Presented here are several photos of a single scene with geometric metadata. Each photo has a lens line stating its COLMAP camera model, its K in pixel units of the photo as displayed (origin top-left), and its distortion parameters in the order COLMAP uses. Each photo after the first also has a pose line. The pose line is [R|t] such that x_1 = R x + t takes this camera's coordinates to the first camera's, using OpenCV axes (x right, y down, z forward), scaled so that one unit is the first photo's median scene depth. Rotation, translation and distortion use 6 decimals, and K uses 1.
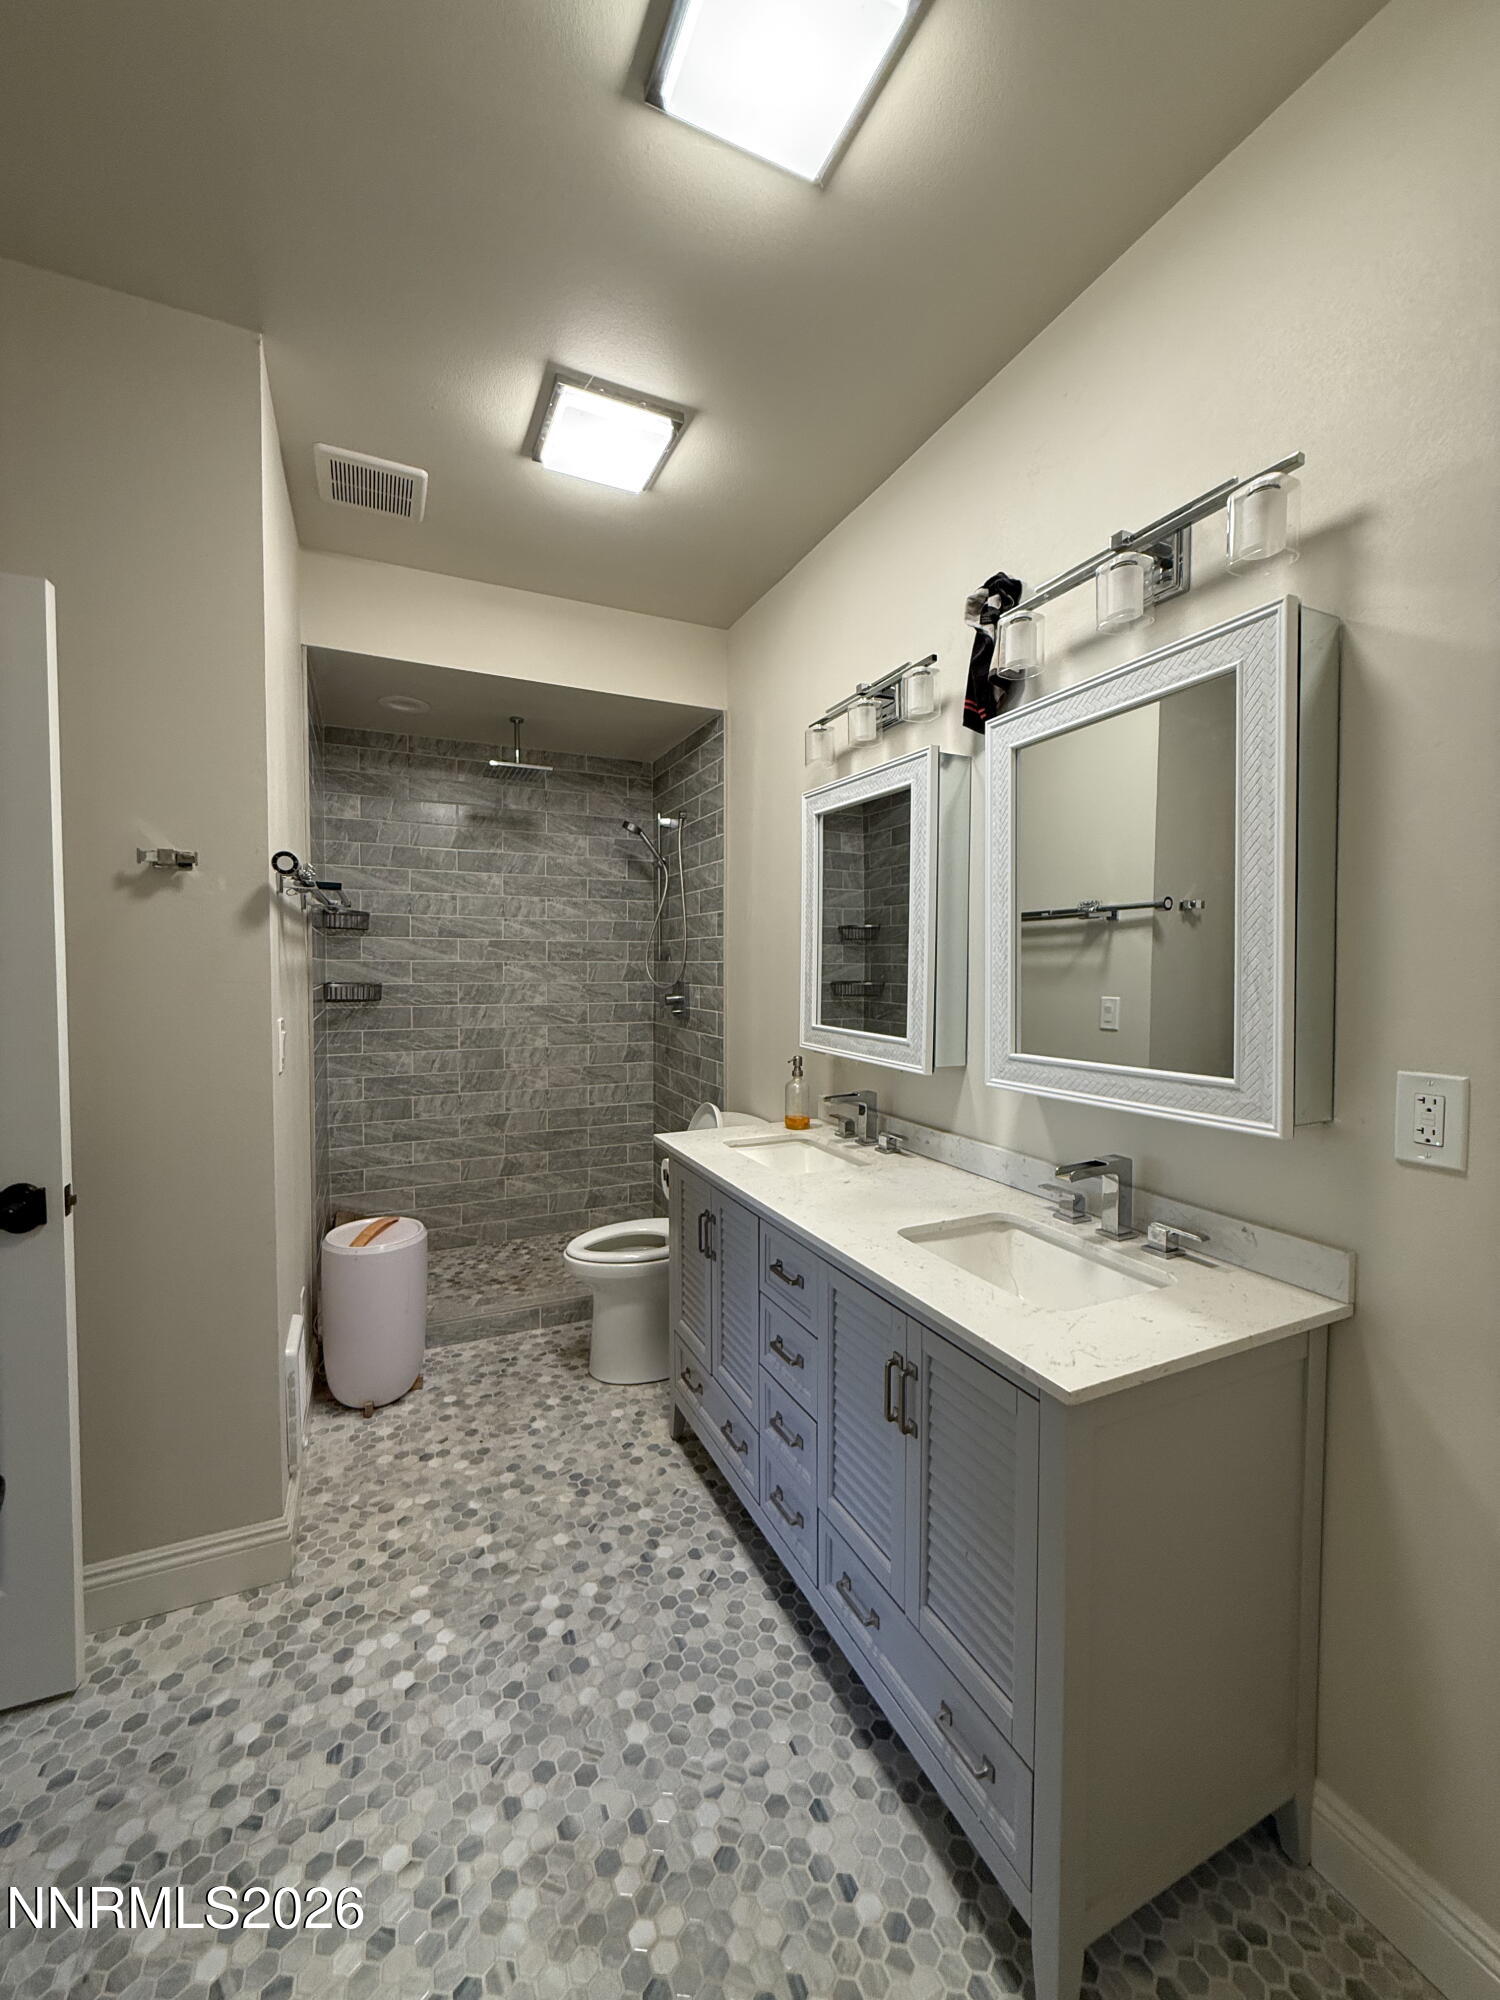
lens RADIAL K [[793.7, 0, 749.4], [0, 793.7, 995.0], [0, 0, 1]] dist [-0.000593, 0.001121]
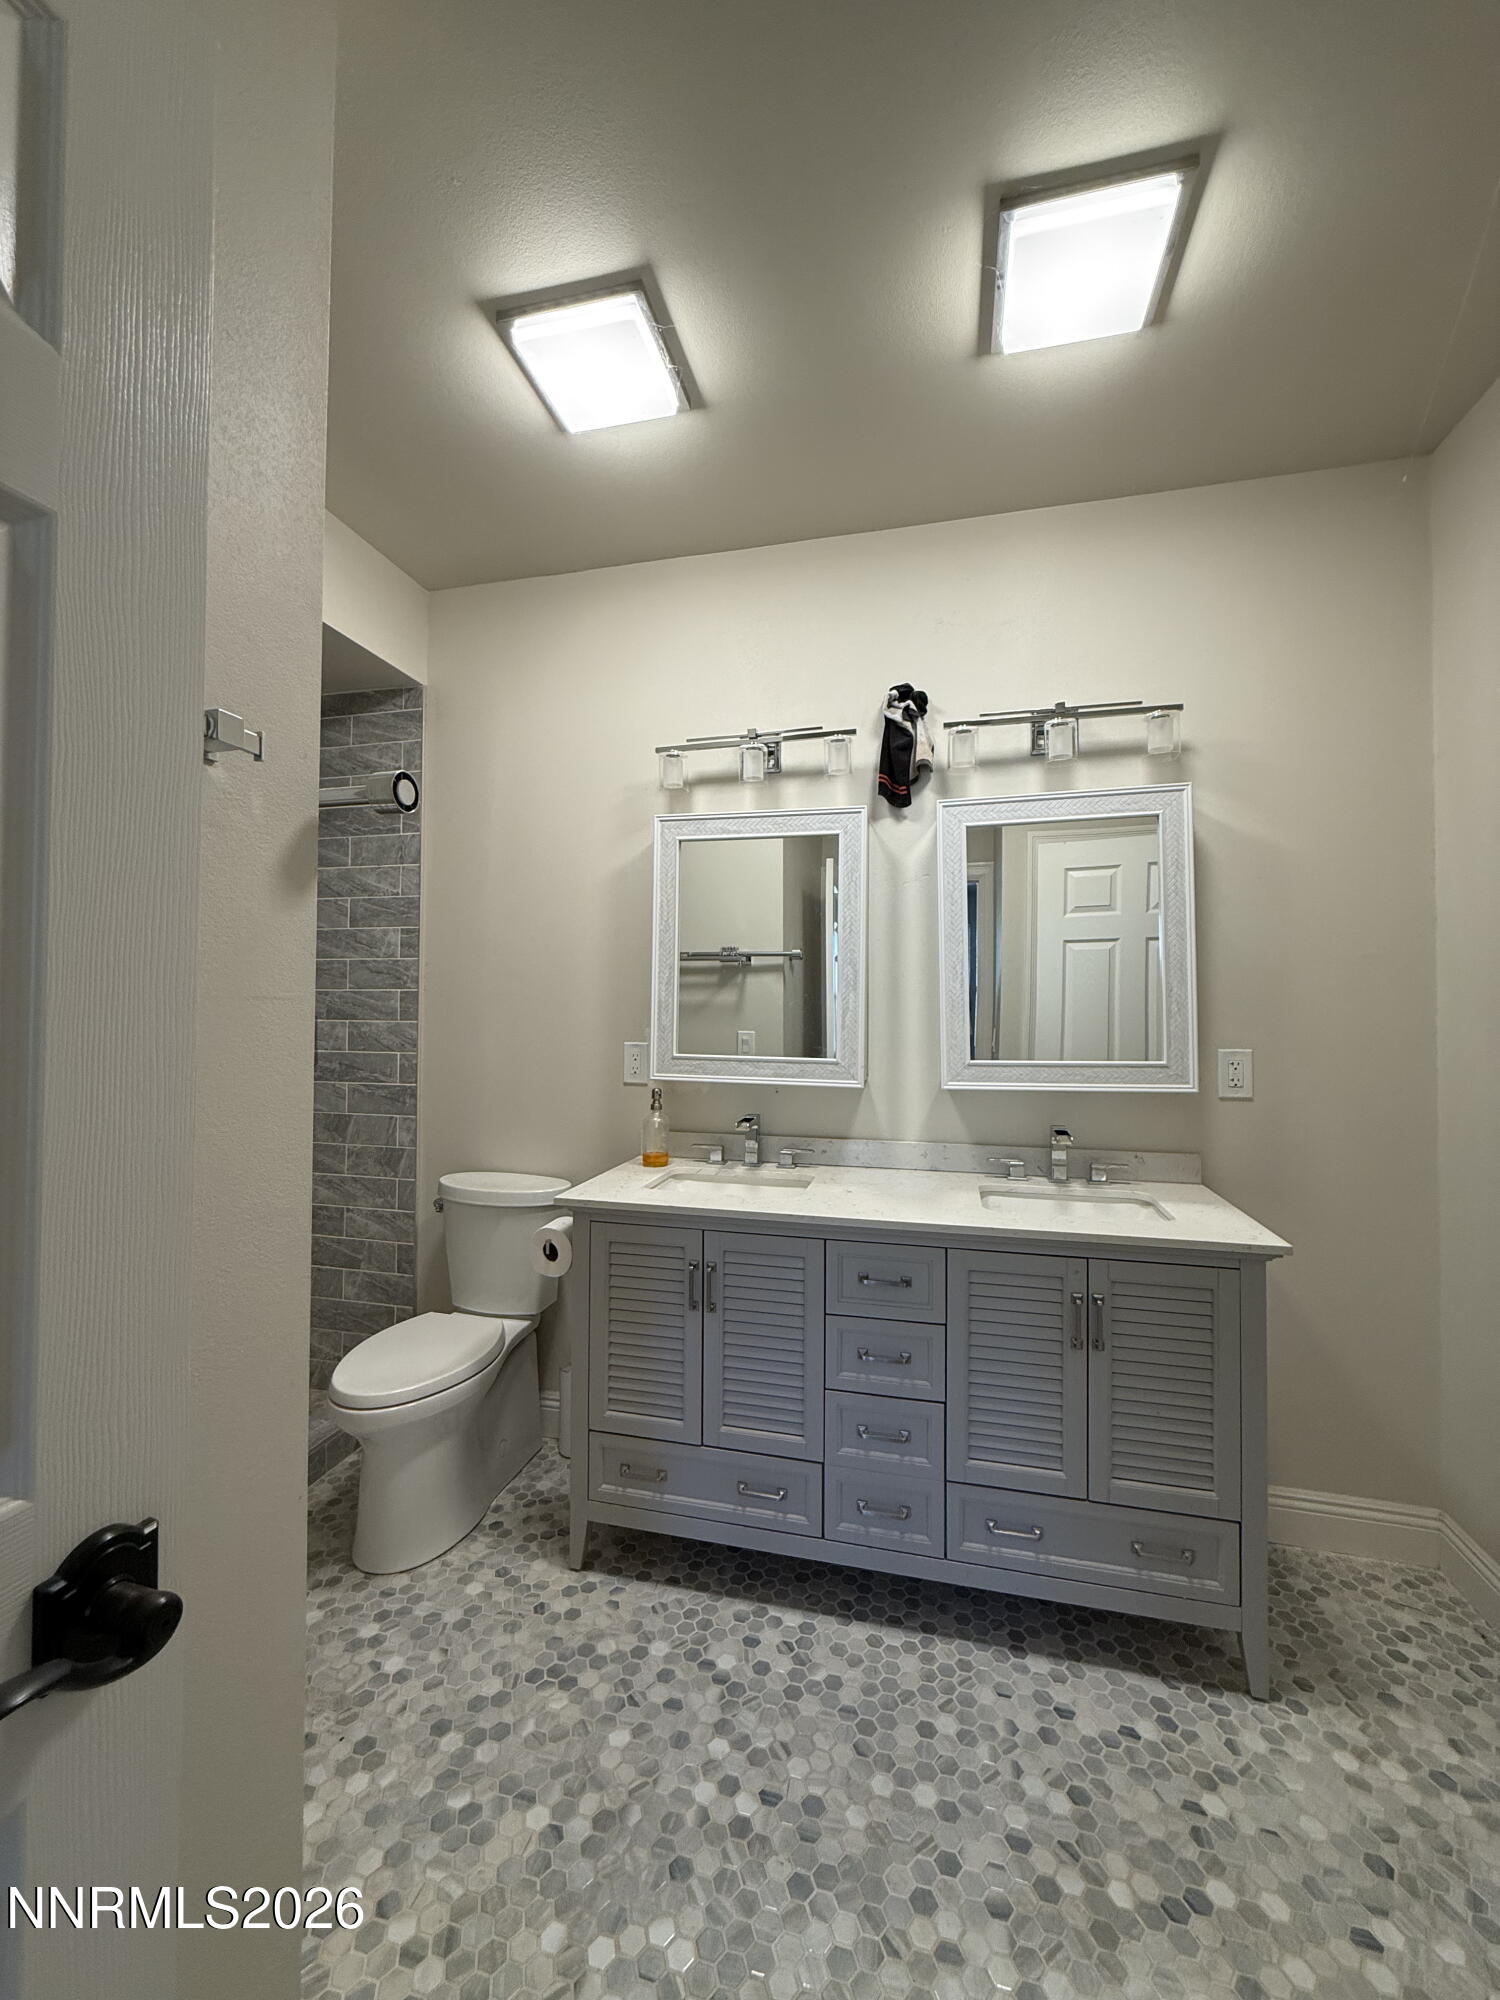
lens RADIAL K [[793.7, 0, 751.5], [0, 793.7, 1004.6], [0, 0, 1]] dist [-0.000593, 0.001121]
pose [[0.625787, 0.016158, 0.779826, -0.876488], [0.023709, 0.998929, -0.039723, 0.025508], [-0.779633, 0.043347, 0.624734, 0.461800]]
